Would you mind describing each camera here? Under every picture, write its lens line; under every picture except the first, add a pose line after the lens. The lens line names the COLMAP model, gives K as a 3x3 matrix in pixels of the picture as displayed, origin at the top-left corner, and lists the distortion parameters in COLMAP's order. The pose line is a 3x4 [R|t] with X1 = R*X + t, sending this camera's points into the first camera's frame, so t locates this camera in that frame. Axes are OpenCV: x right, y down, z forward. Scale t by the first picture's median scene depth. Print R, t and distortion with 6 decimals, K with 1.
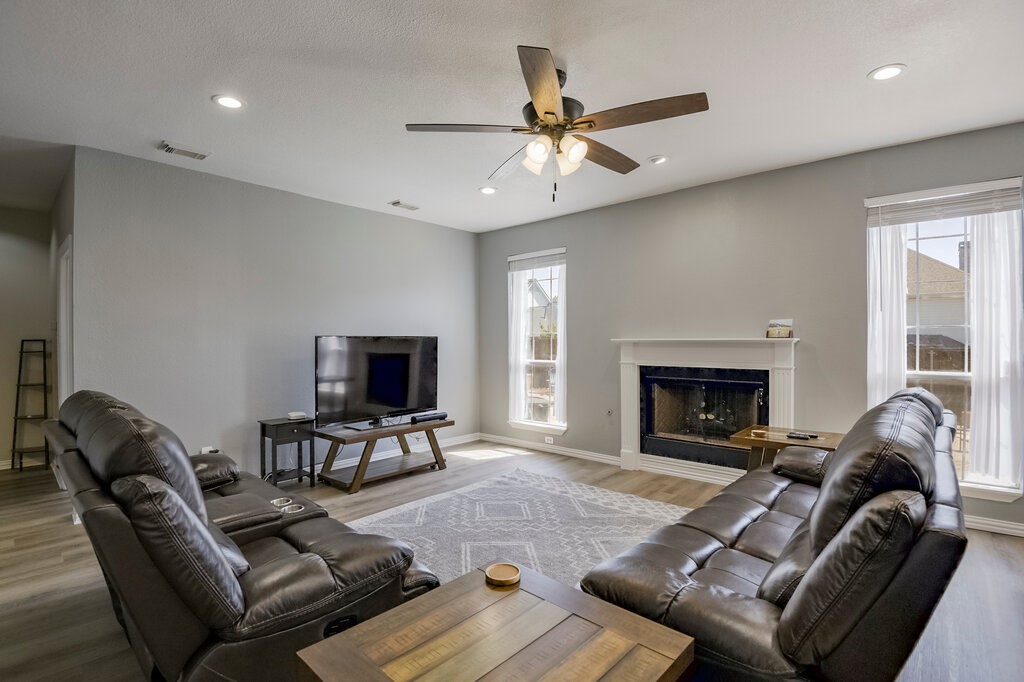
lens RADIAL K [[478.7, 0, 513.0], [0, 478.7, 343.2], [0, 0, 1]] dist [-0.005587, -0.002039]
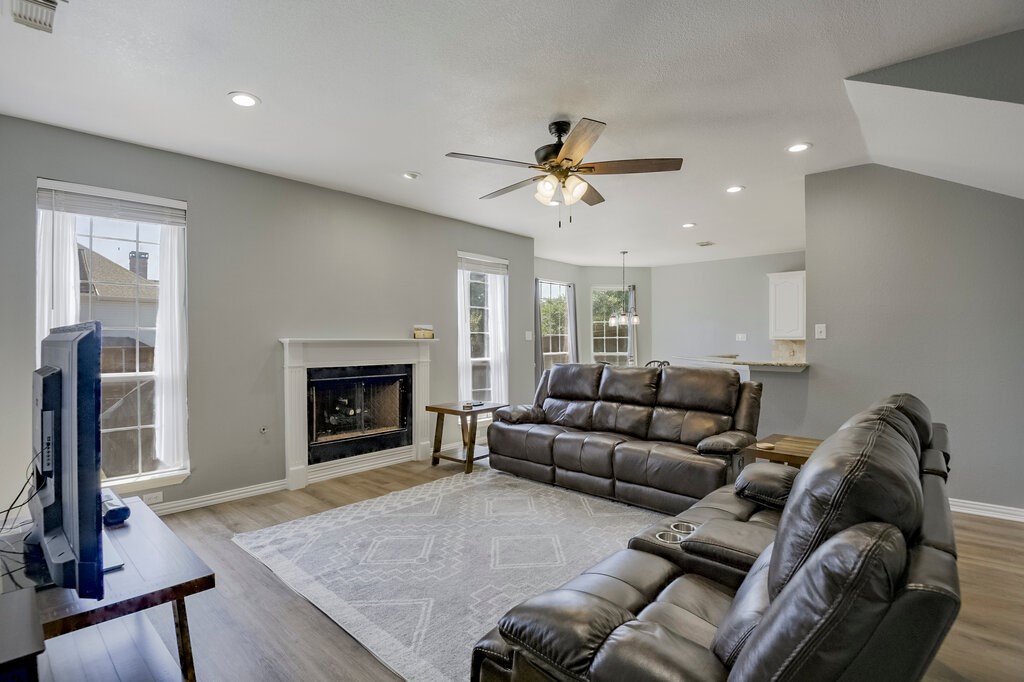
lens RADIAL K [[478.7, 0, 518.2], [0, 478.7, 339.6], [0, 0, 1]] dist [-0.005587, -0.002039]
pose [[0.006983, -0.001153, 0.999975, -0.719661], [0.001115, 0.999999, 0.001146, -0.009275], [-0.999975, 0.001107, 0.006984, 0.676663]]
